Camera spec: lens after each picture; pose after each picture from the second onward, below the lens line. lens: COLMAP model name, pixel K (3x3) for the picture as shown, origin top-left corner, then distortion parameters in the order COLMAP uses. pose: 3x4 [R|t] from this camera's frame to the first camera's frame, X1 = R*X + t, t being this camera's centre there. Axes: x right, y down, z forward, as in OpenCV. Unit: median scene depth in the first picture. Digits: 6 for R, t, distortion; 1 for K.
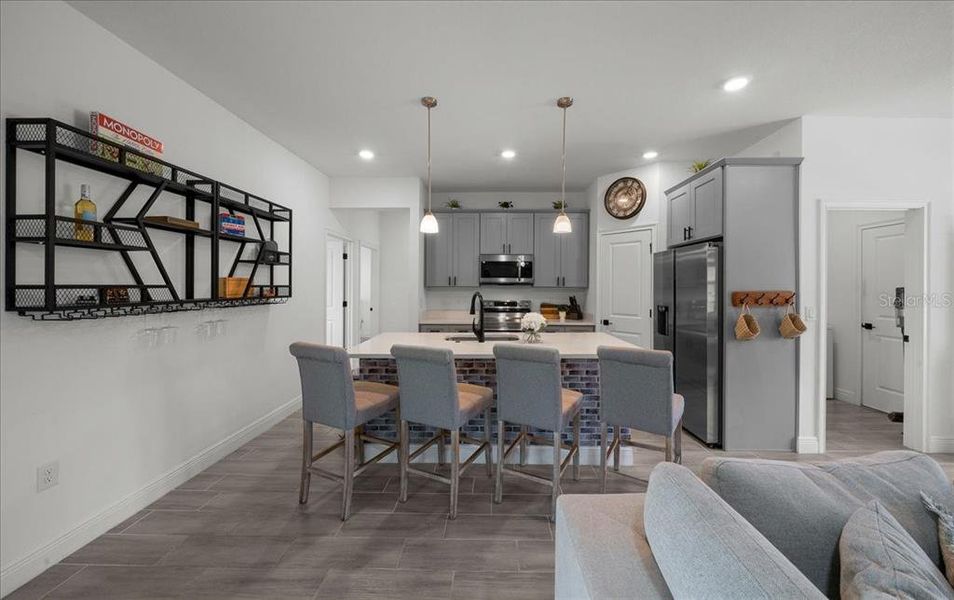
lens RADIAL K [[335.7, 0, 490.4], [0, 335.7, 285.1], [0, 0, 1]] dist [-0.010311, -0.000098]
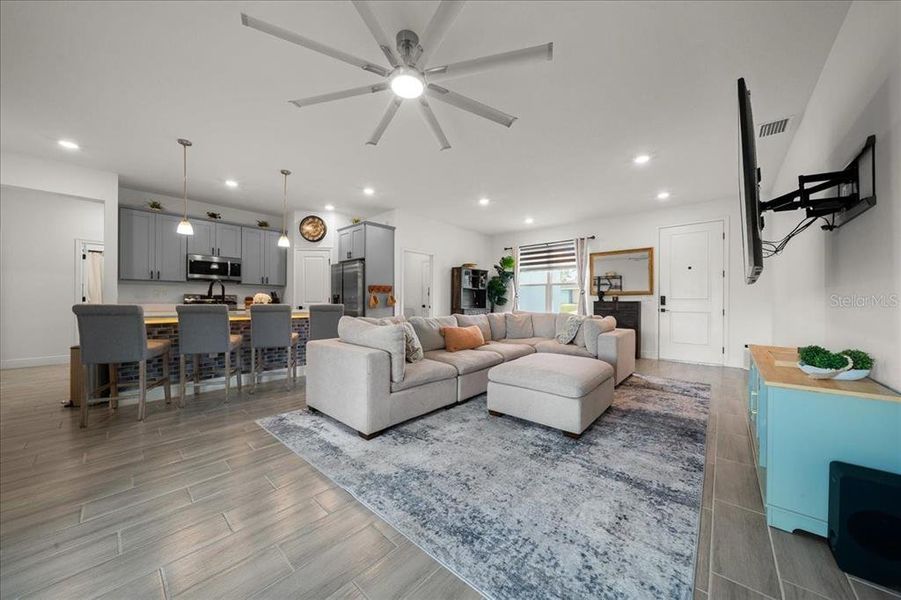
lens RADIAL K [[305.6, 0, 450.2], [0, 305.6, 305.2], [0, 0, 1]] dist [-0.005897, -0.000052]
pose [[0.658376, -0.009407, 0.752631, -0.361115], [-0.003835, 0.999867, 0.015852, 0.106373], [-0.752680, -0.013323, 0.658252, -0.612858]]
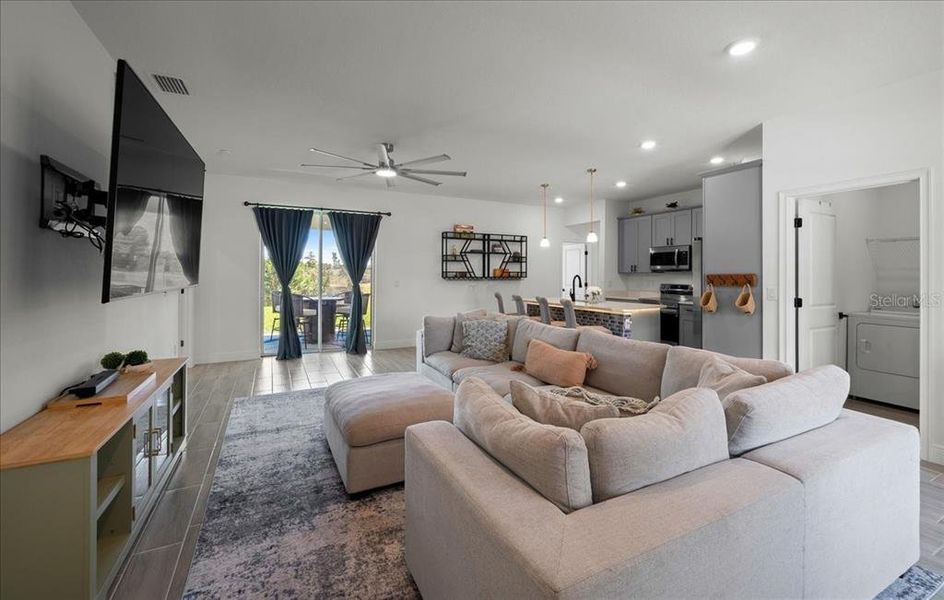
lens RADIAL K [[390.7, 0, 467.7], [0, 390.7, 268.9], [0, 0, 1]] dist [-0.002306, -0.000091]
pose [[0.458235, -0.013711, -0.888725, 1.553327], [0.000879, 0.999888, -0.014972, 0.019811], [0.888830, 0.006080, 0.458196, -0.499794]]
